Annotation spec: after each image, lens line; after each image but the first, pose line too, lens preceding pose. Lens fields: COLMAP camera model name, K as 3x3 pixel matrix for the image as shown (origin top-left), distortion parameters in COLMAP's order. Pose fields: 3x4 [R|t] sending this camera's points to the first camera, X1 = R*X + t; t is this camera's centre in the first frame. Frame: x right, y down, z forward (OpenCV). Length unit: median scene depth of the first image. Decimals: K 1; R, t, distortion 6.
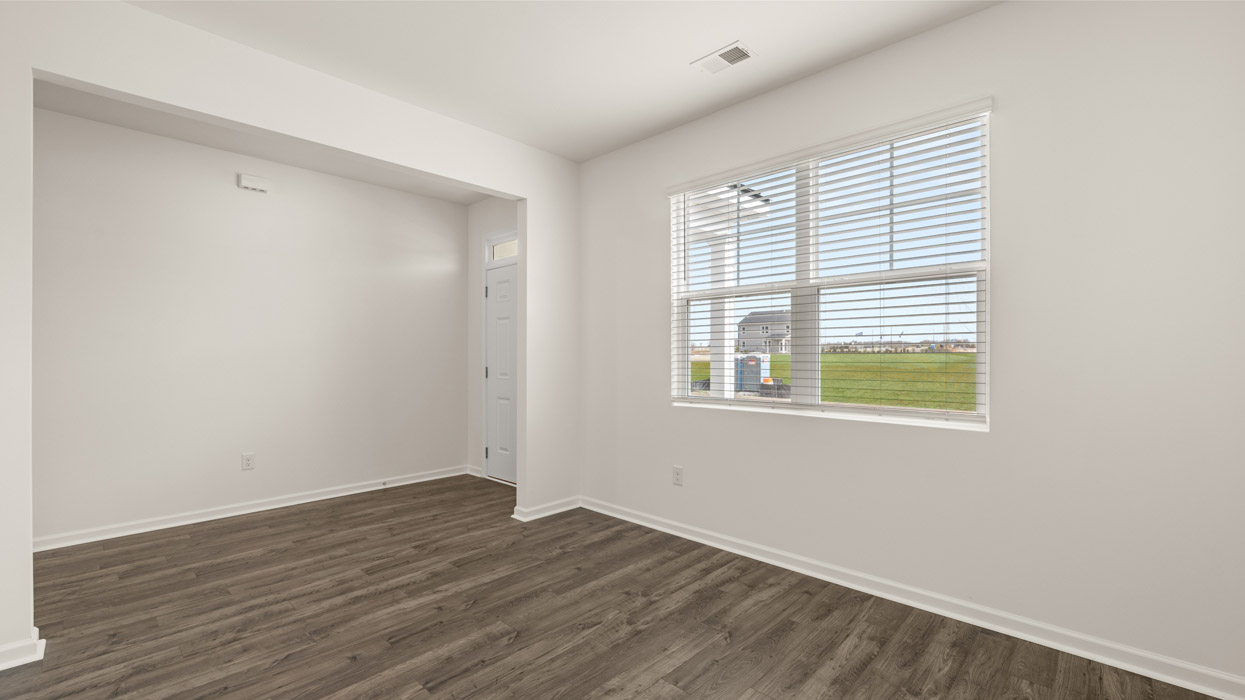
lens RADIAL K [[527.9, 0, 615.9], [0, 527.9, 344.1], [0, 0, 1]] dist [0.000209, -0.000688]
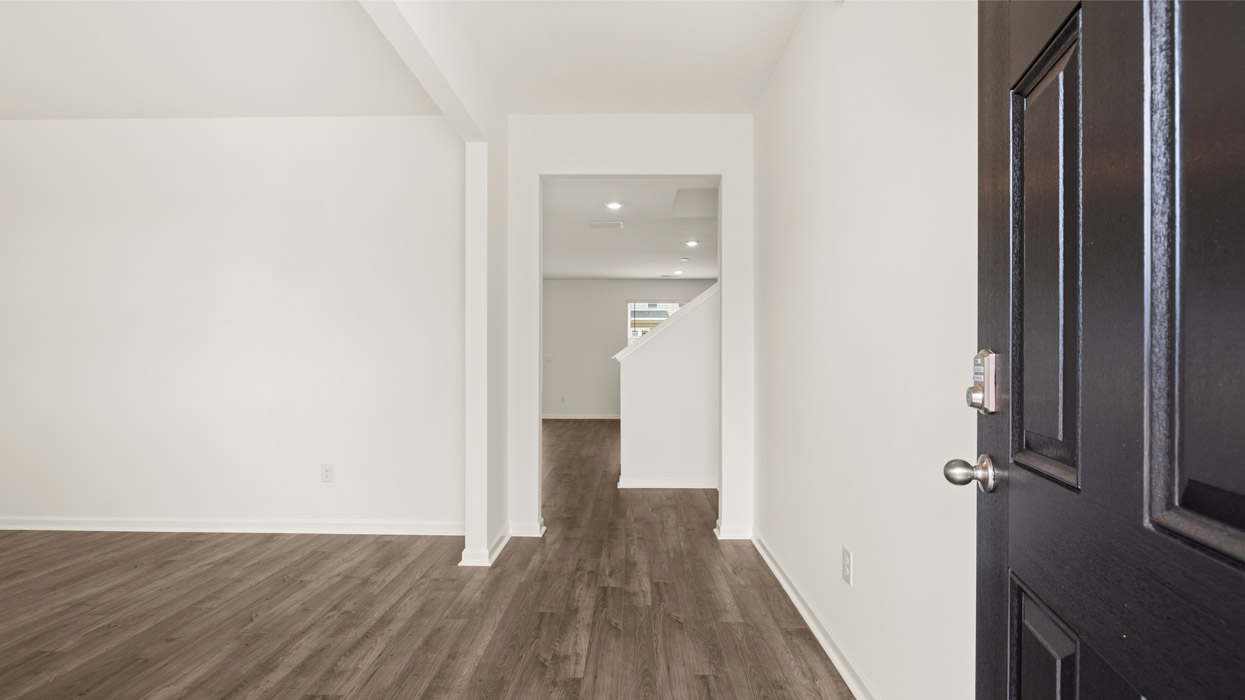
lens RADIAL K [[544.9, 0, 621.2], [0, 544.9, 357.0], [0, 0, 1]] dist [-0.003135, 0.000057]
pose [[-0.724633, 0.000113, -0.689135, -0.339564], [0.014590, 0.999778, -0.015178, 0.057911], [0.688980, -0.021053, -0.724474, 2.024784]]
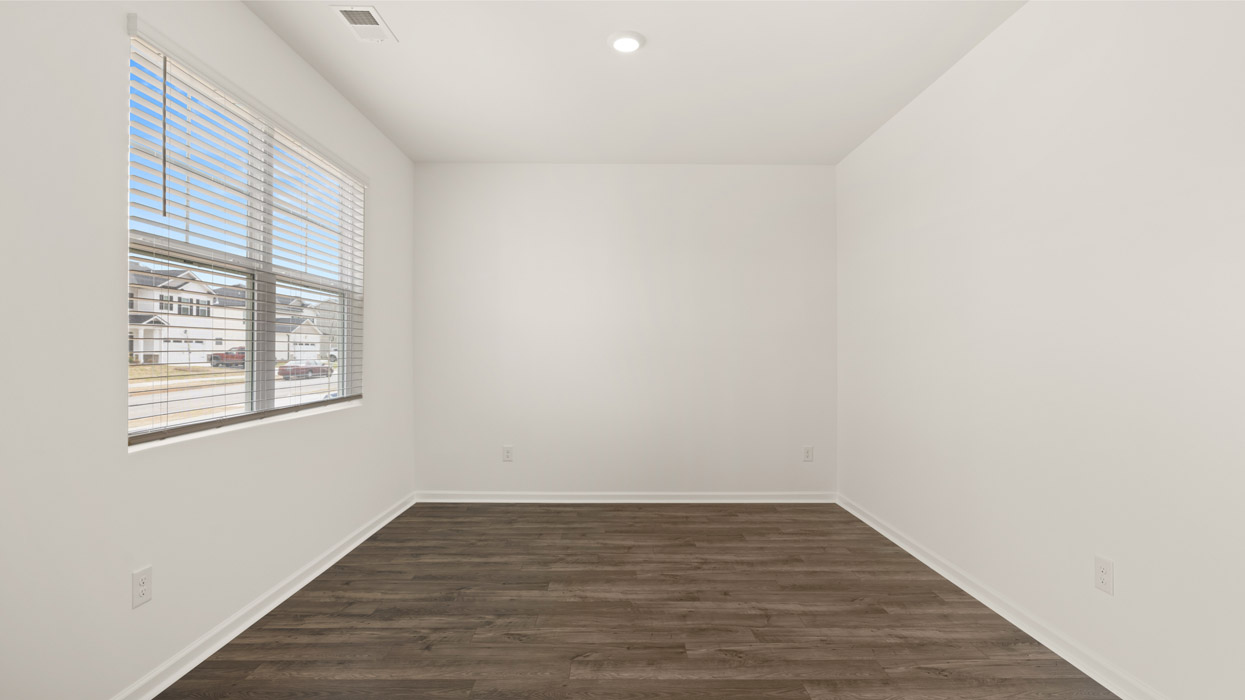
lens RADIAL K [[583.2, 0, 634.4], [0, 583.2, 355.4], [0, 0, 1]] dist [-0.004558, -0.001670]
pose [[-0.724892, -0.004643, 0.688847, -0.870717], [-0.018289, 0.999755, -0.012507, 0.030999], [-0.688620, -0.021664, -0.724799, 1.524971]]
